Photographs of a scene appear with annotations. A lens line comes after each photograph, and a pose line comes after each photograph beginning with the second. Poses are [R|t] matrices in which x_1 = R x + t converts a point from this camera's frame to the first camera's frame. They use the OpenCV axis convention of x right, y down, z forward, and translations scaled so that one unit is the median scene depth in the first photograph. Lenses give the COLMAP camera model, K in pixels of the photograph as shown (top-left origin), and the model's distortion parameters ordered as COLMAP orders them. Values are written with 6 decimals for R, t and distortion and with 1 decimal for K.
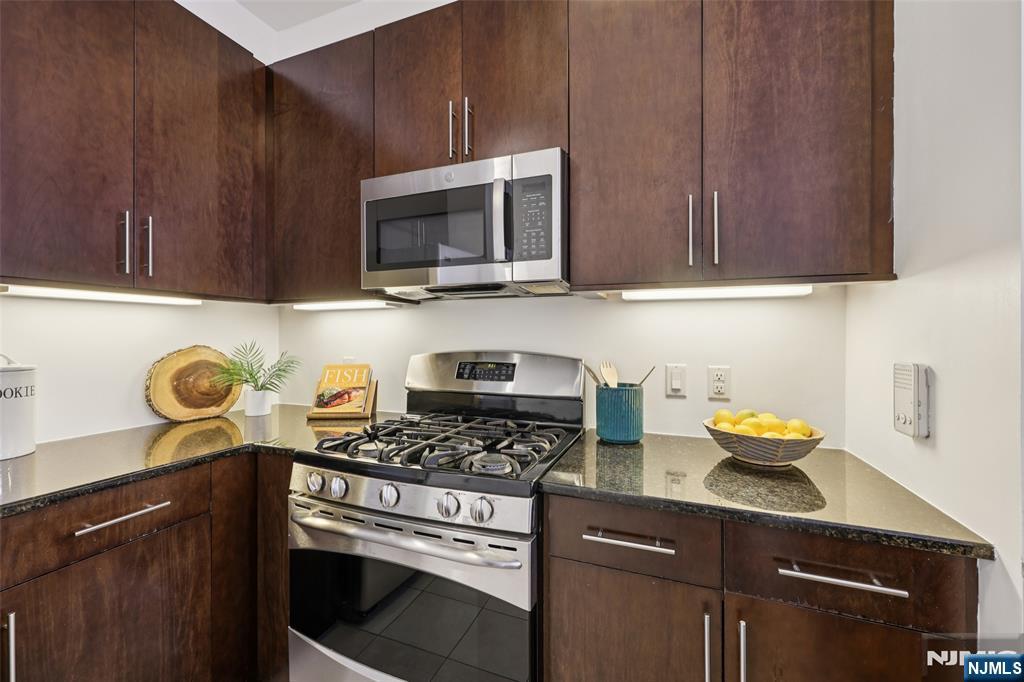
lens RADIAL K [[414.3, 0, 509.4], [0, 414.3, 332.2], [0, 0, 1]] dist [0.001741, -0.000076]
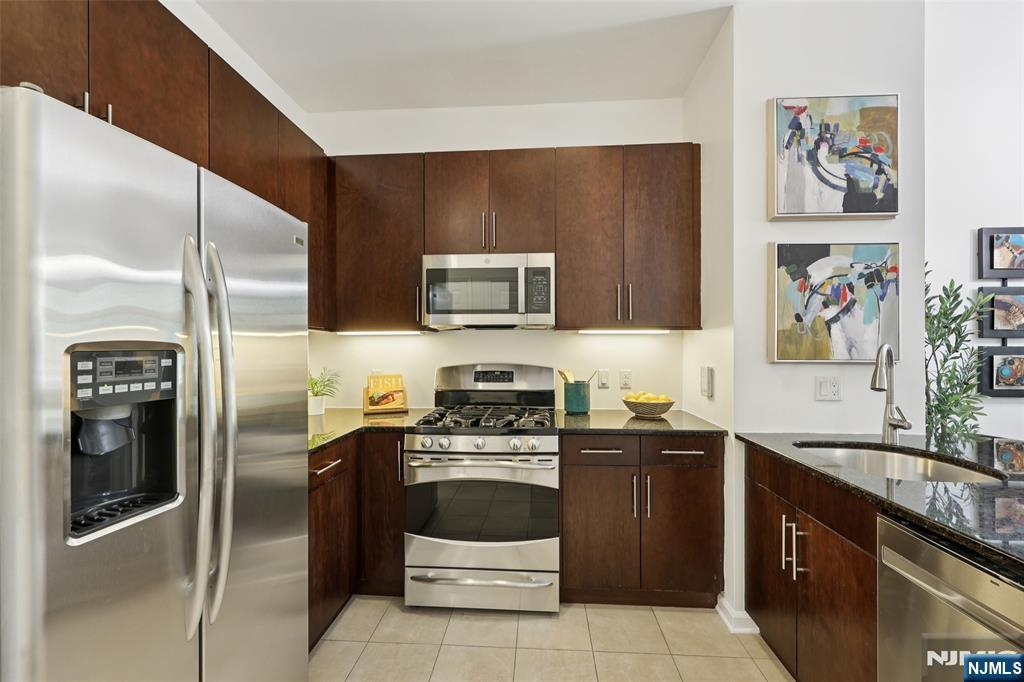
lens RADIAL K [[416.7, 0, 515.1], [0, 416.7, 343.1], [0, 0, 1]] dist [0.000434, 0.000045]
pose [[0.952144, -0.002263, 0.305642, -0.593912], [0.001079, 0.999991, 0.004042, -0.051651], [-0.305648, -0.003519, 0.952138, -0.691233]]
